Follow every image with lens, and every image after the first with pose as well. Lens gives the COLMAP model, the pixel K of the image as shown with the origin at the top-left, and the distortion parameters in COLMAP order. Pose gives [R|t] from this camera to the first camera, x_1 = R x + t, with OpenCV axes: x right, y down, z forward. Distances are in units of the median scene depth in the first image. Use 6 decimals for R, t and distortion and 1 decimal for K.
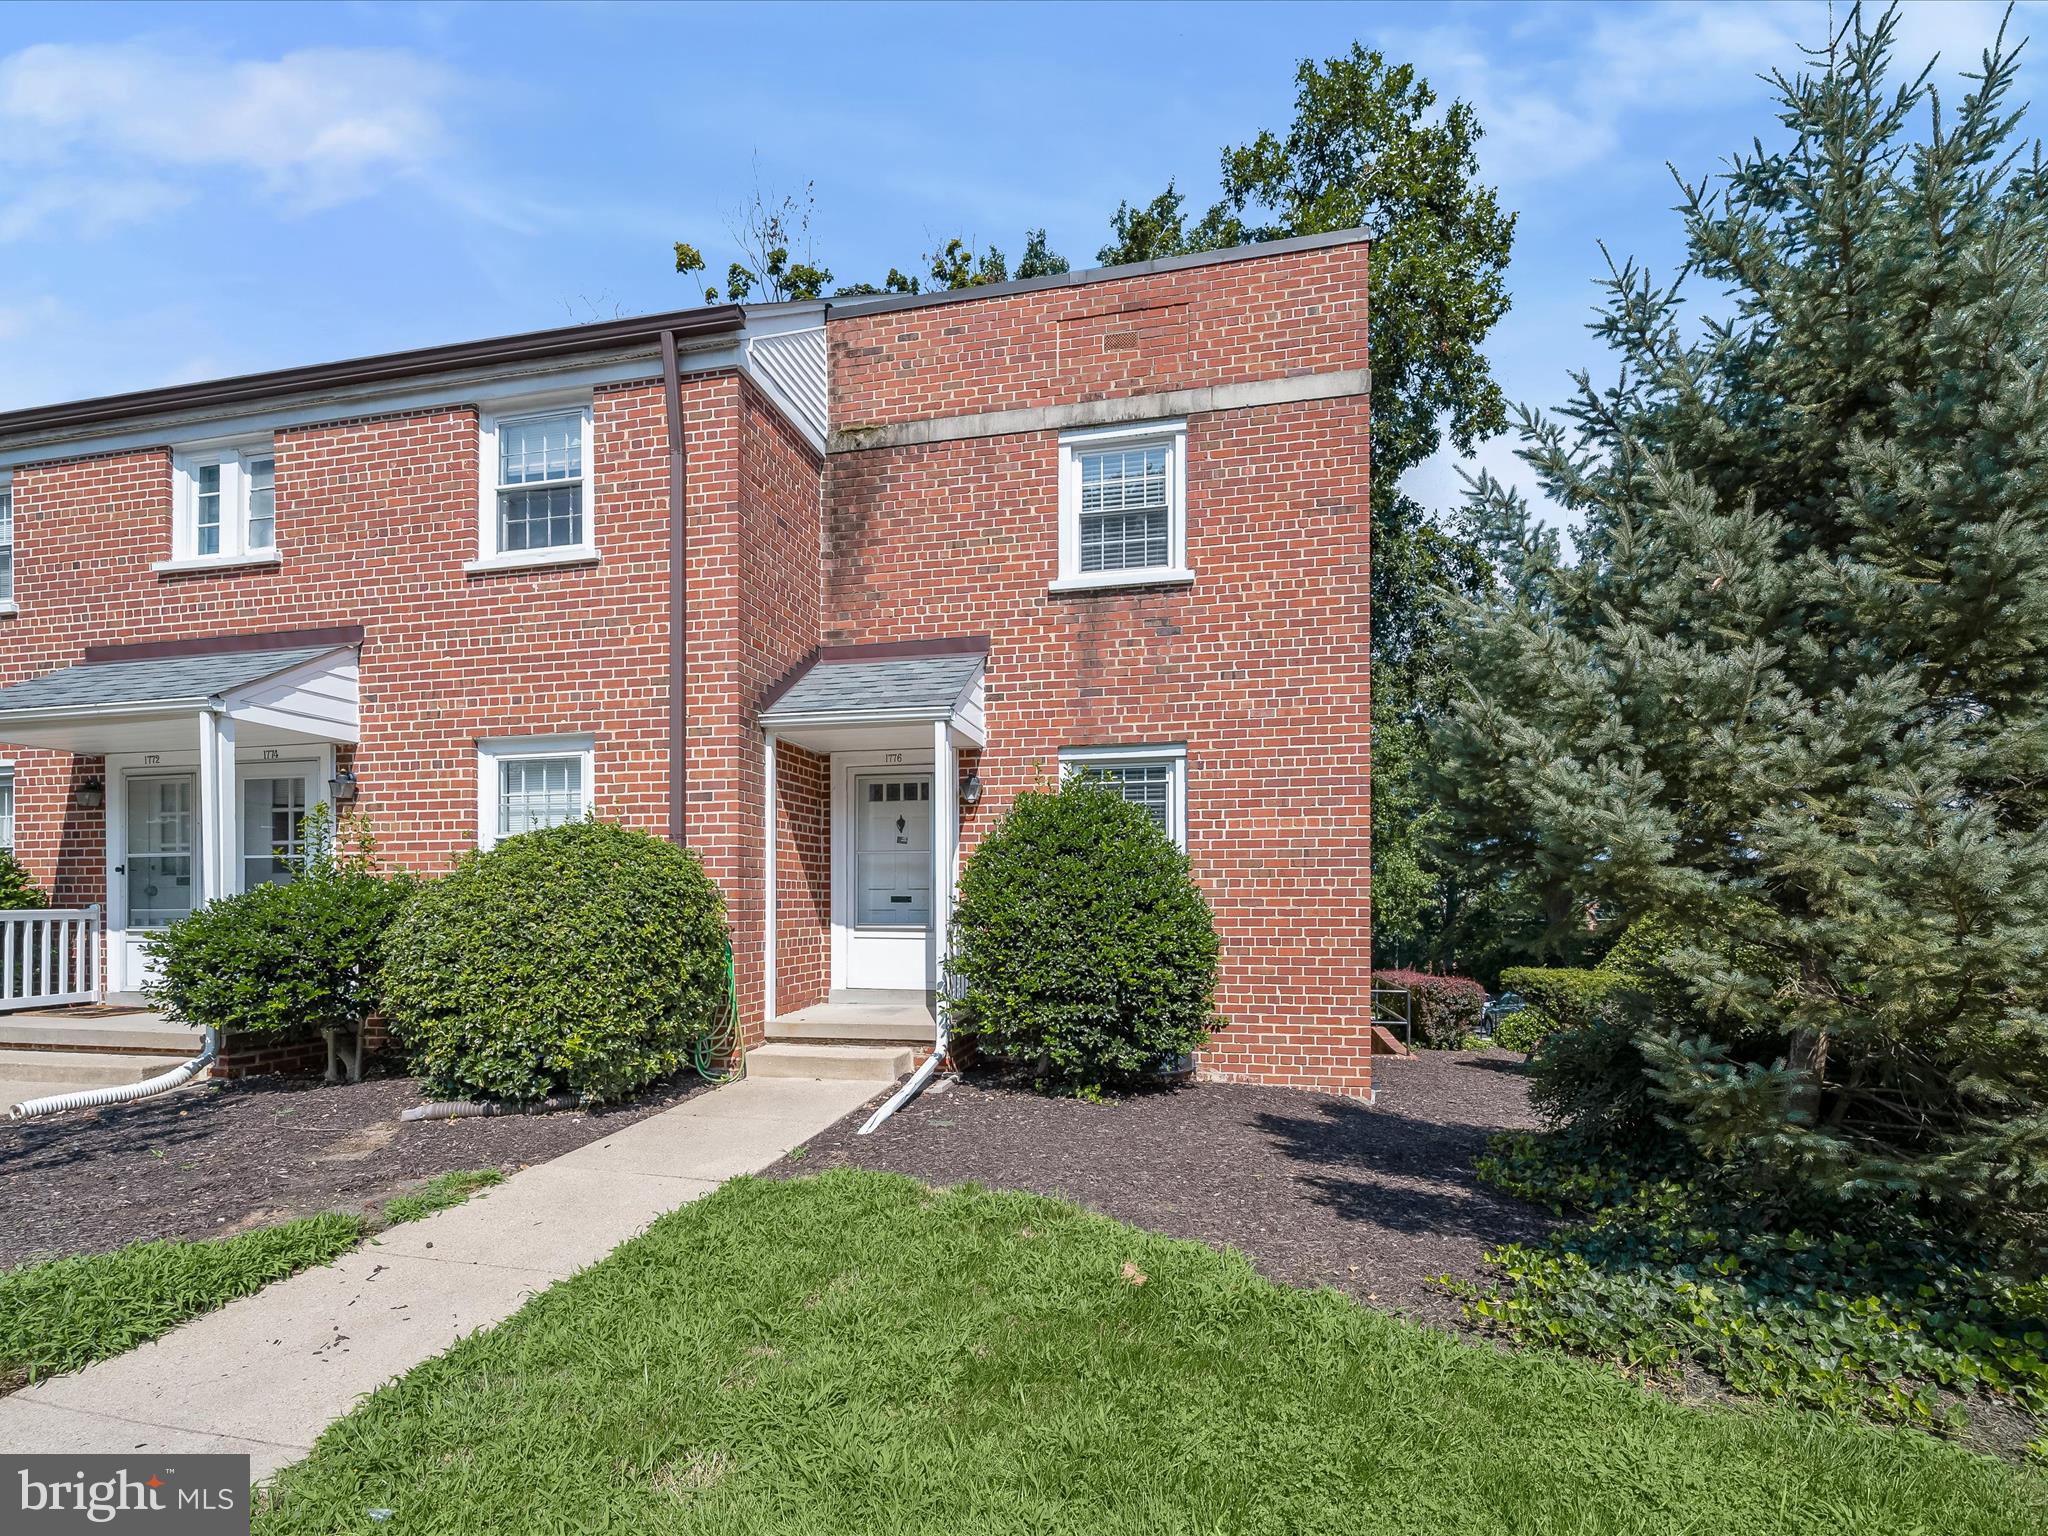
lens RADIAL K [[856.6, 0, 1030.1], [0, 856.6, 906.5], [0, 0, 1]] dist [-0.001022, -0.000589]
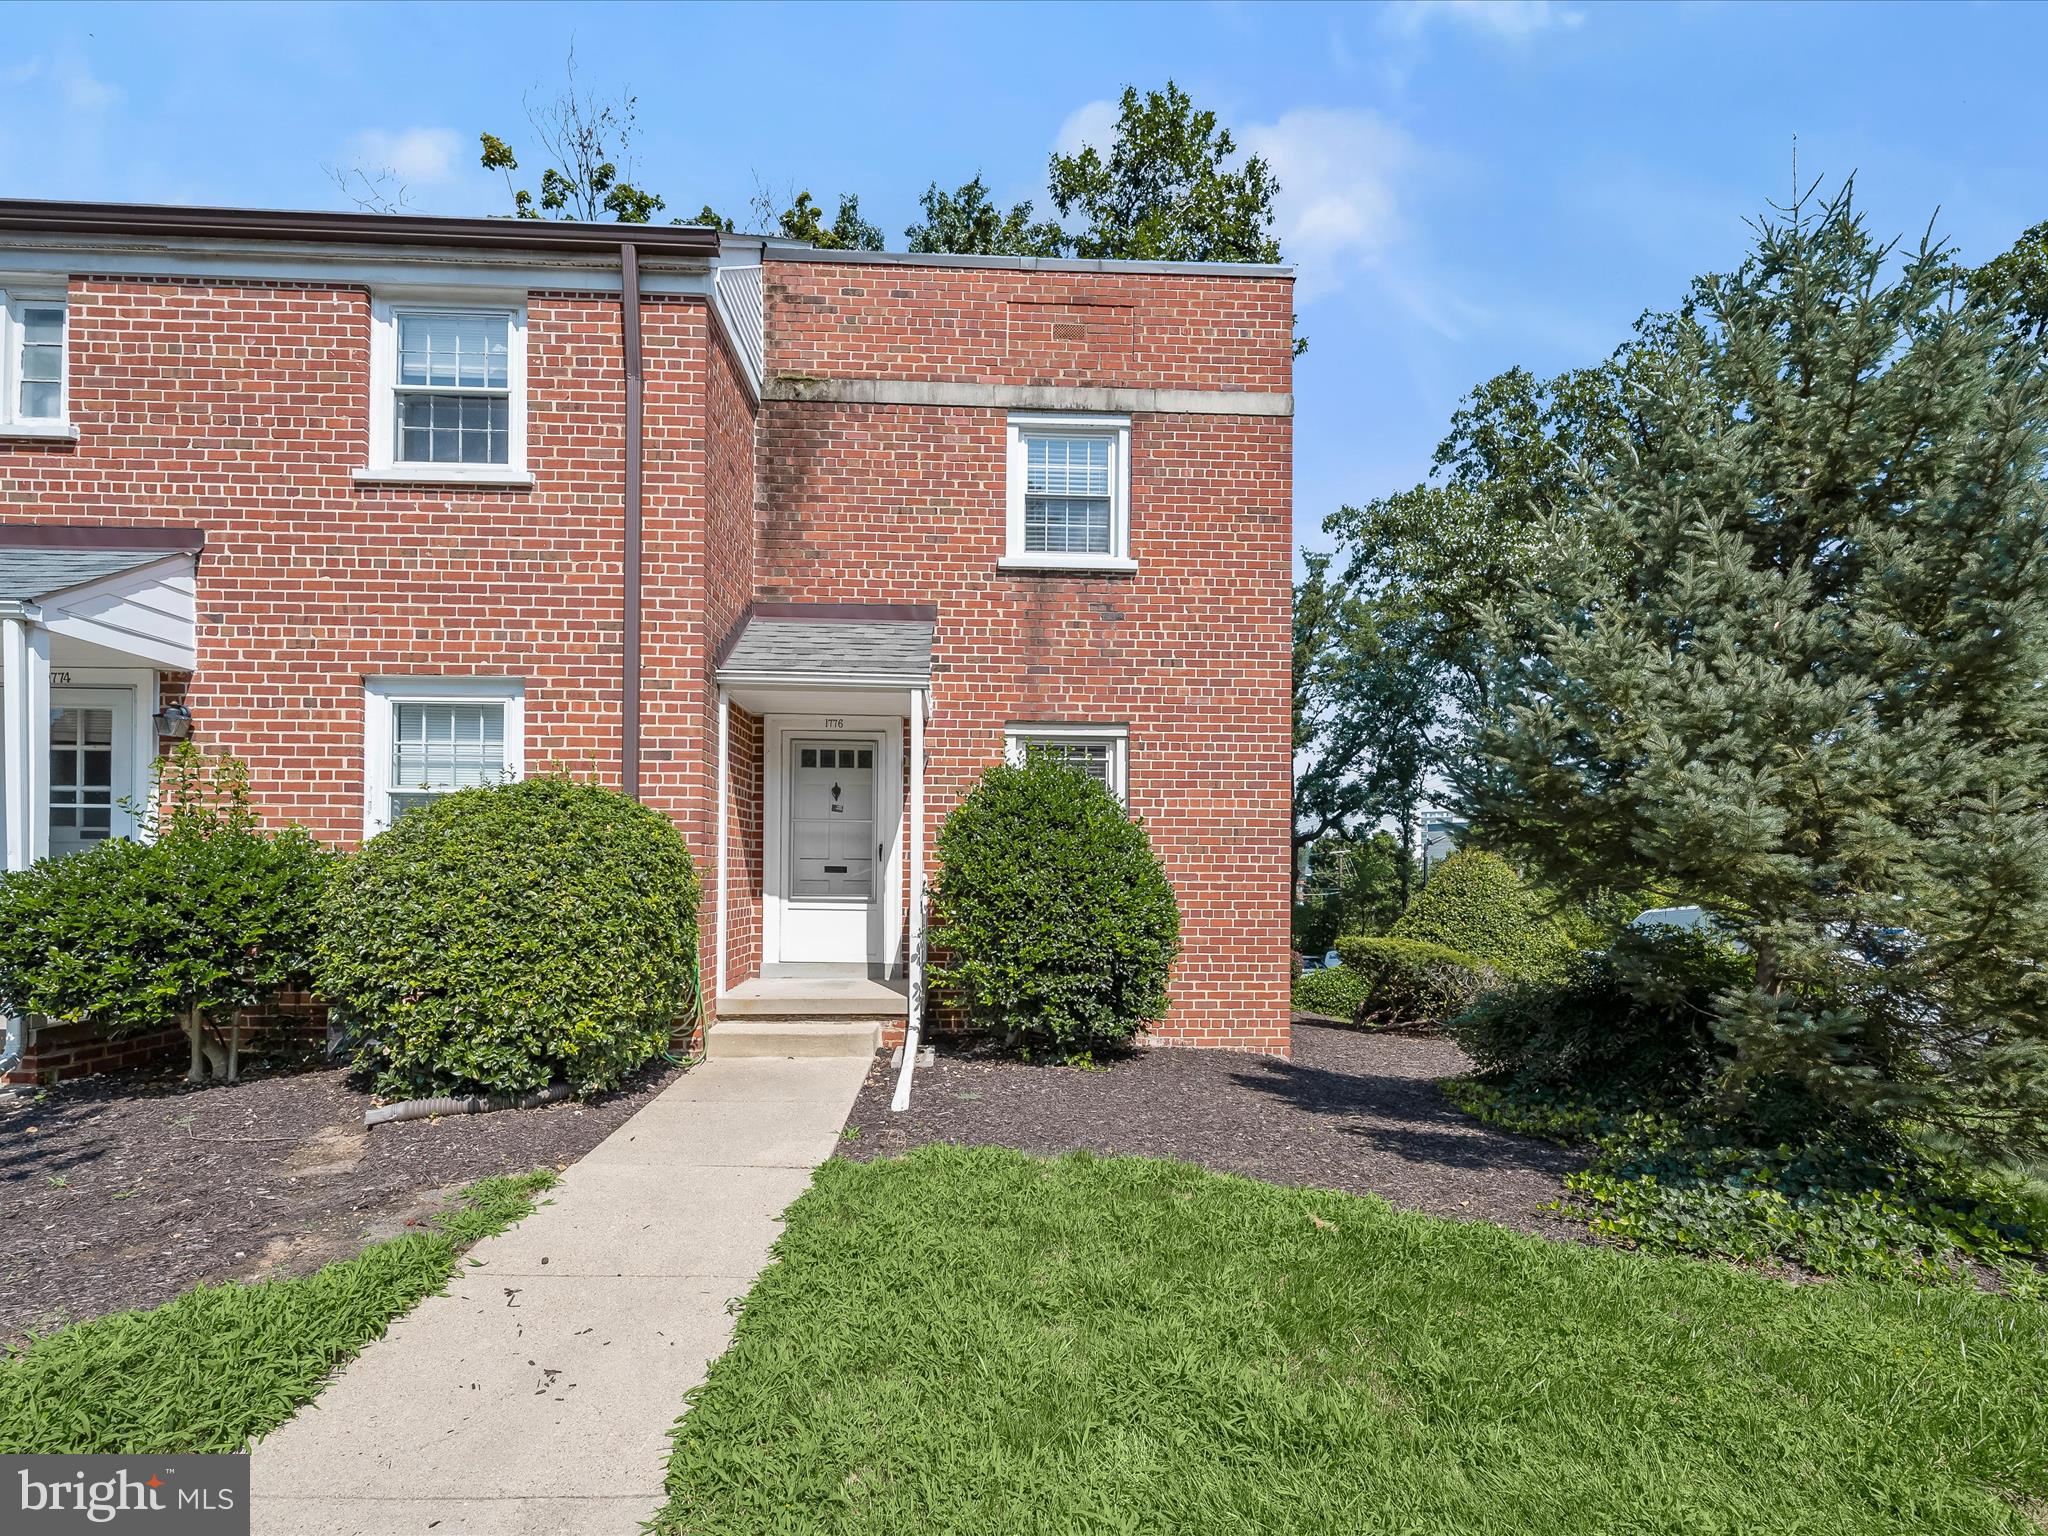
lens RADIAL K [[847.9, 0, 1022.5], [0, 847.9, 877.0], [0, 0, 1]] dist [-0.001854, -0.000500]
pose [[0.972220, 0.011529, 0.233784, -0.198725], [-0.011084, 0.999933, -0.003217, 0.001193], [-0.233805, 0.000537, 0.972283, 0.021740]]
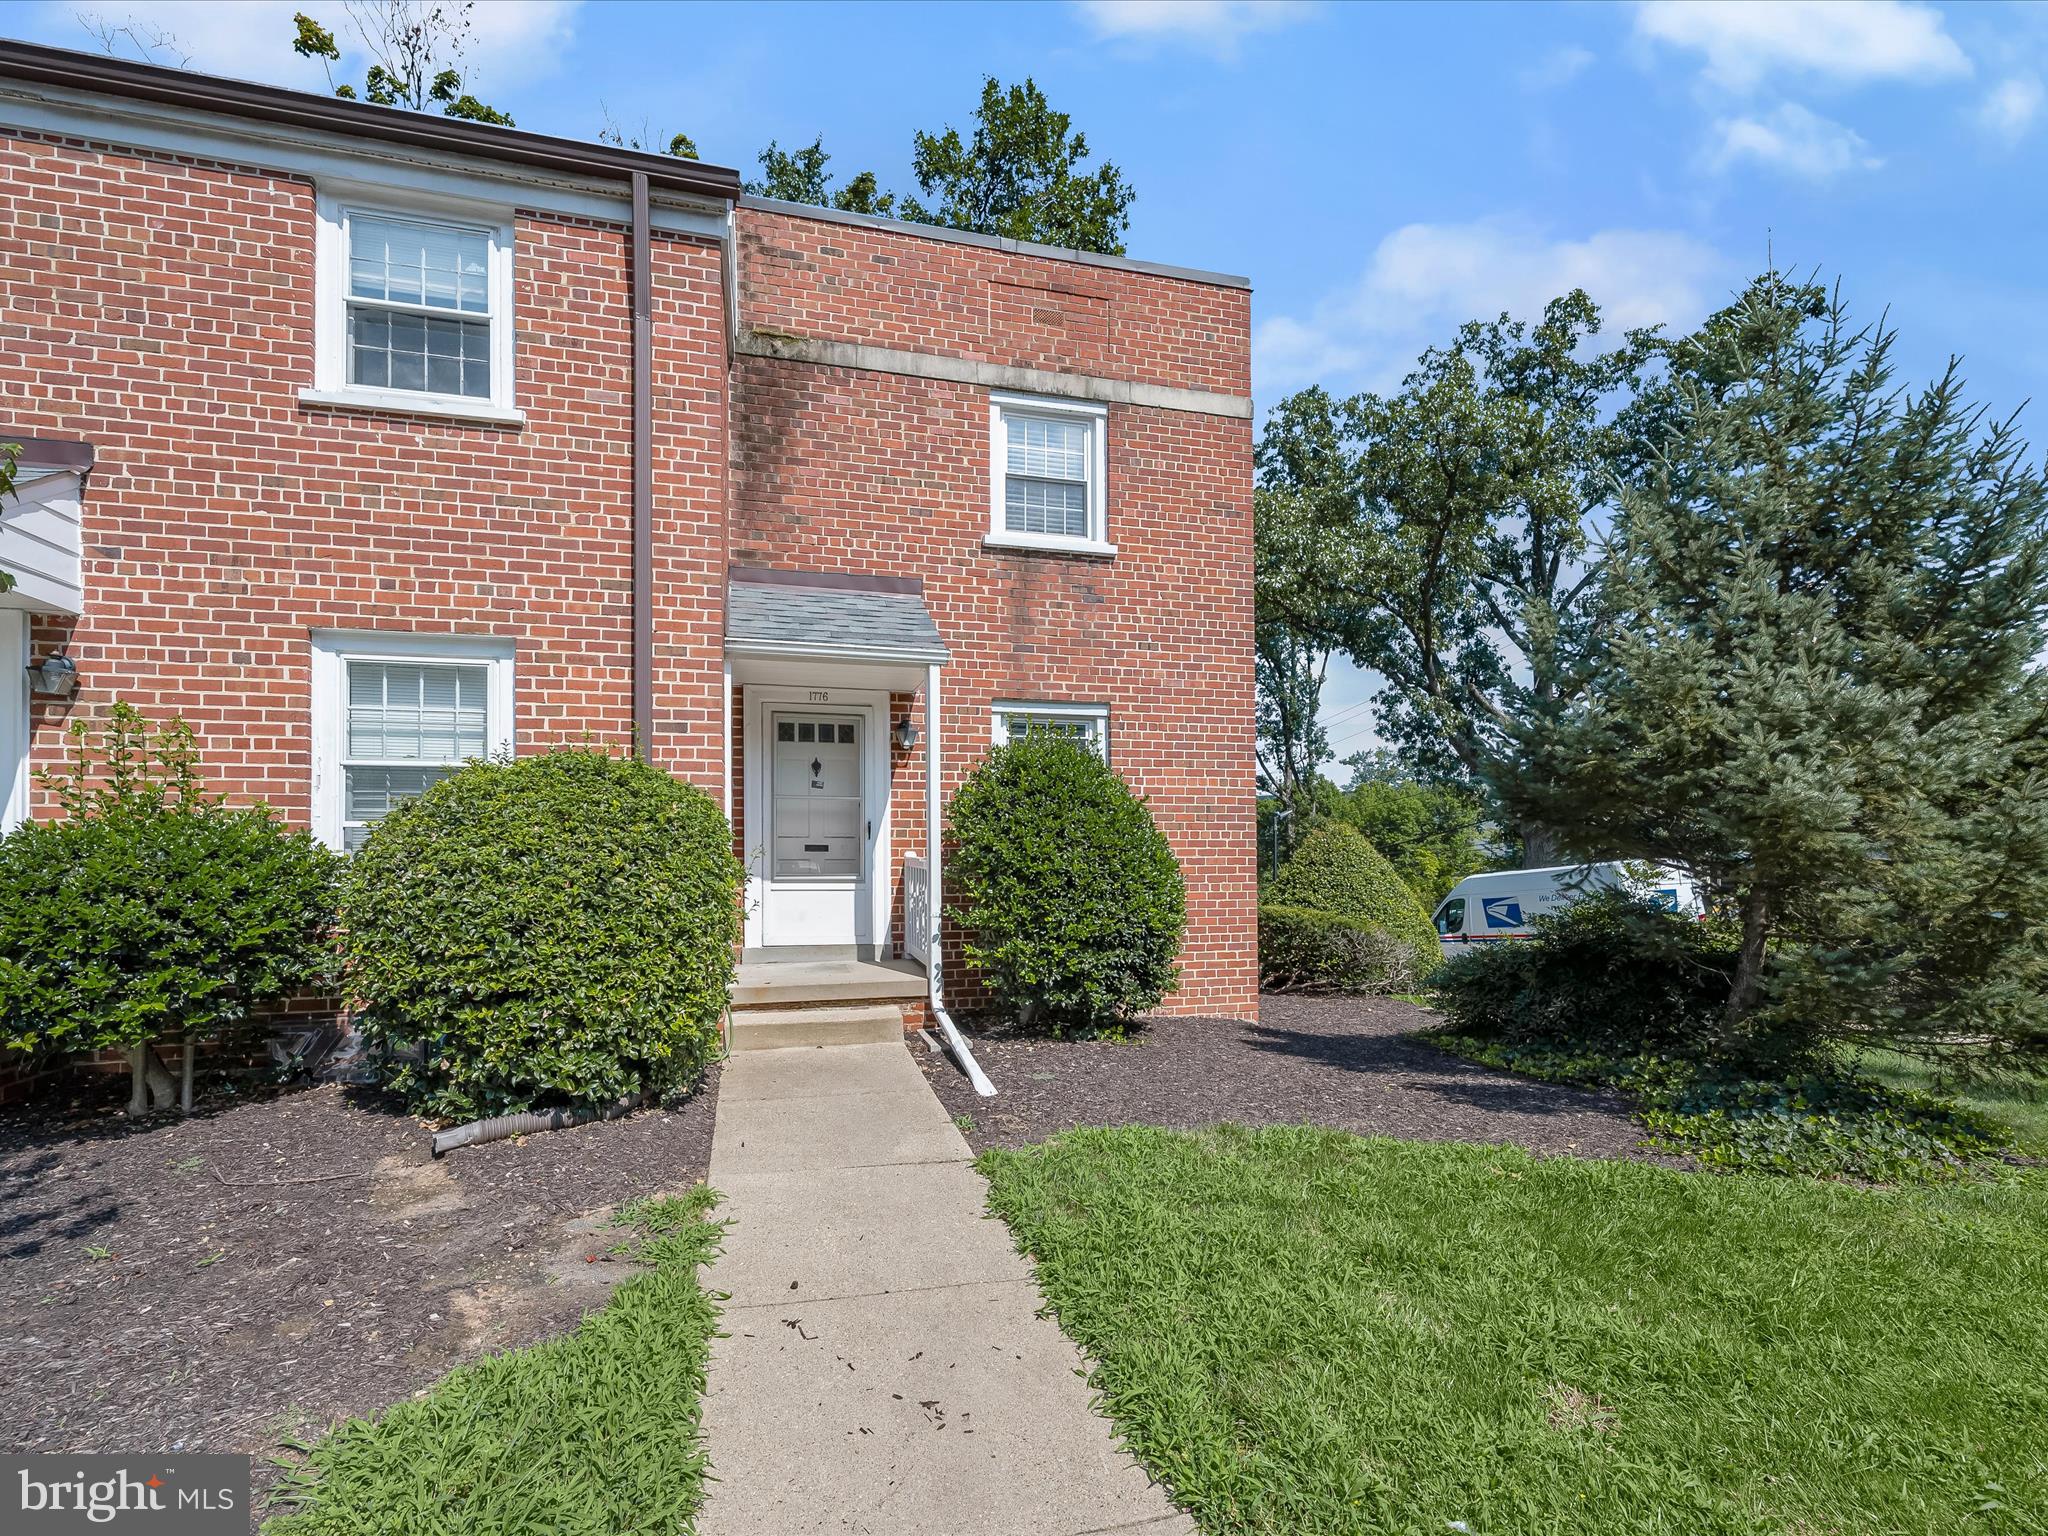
lens RADIAL K [[839.4, 0, 1021.9], [0, 839.4, 845.8], [0, 0, 1]] dist [-0.002135, -0.000370]
pose [[0.910646, 0.005066, 0.413156, -0.380698], [-0.001155, 0.999952, -0.009716, -0.002527], [-0.413185, 0.008371, 0.910608, 0.090769]]
